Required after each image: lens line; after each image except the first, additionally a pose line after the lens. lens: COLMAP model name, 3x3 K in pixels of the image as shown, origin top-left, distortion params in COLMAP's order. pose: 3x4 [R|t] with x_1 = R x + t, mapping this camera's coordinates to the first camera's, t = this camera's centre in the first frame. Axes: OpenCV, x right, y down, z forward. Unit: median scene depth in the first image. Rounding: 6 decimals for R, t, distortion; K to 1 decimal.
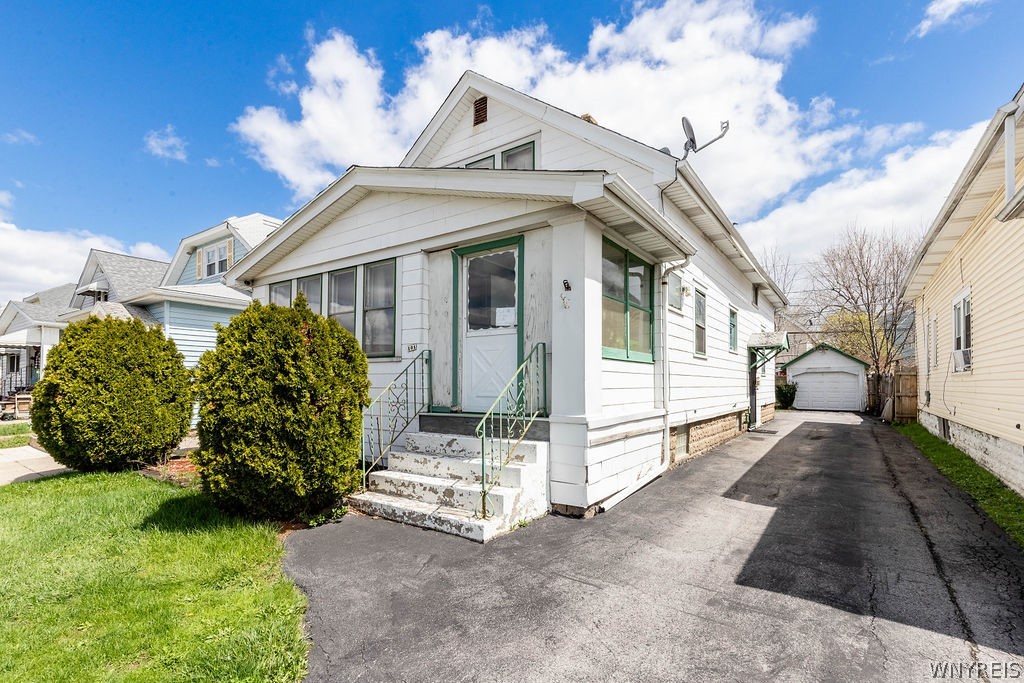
lens RADIAL K [[506.2, 0, 511.5], [0, 506.2, 376.8], [0, 0, 1]] dist [0.002813, 0.000257]
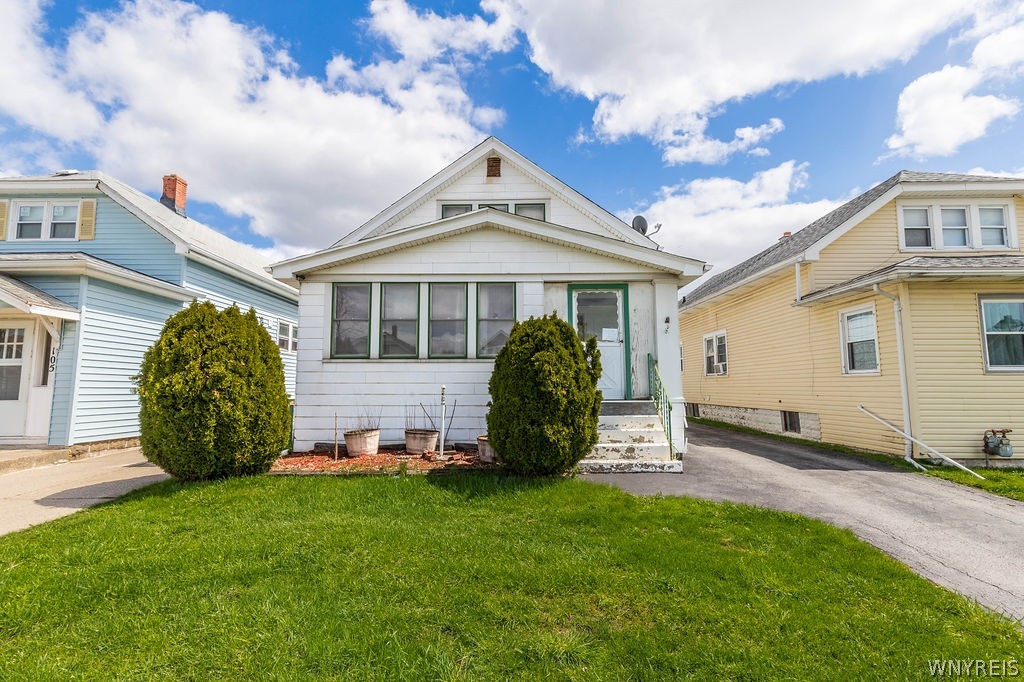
lens RADIAL K [[495.8, 0, 515.9], [0, 495.8, 324.8], [0, 0, 1]] dist [0.002015, 0.000238]
pose [[0.802104, 0.071651, 0.592871, -1.052877], [-0.002118, 0.993111, -0.117156, 0.025713], [-0.597181, 0.092715, 0.796730, -0.011767]]
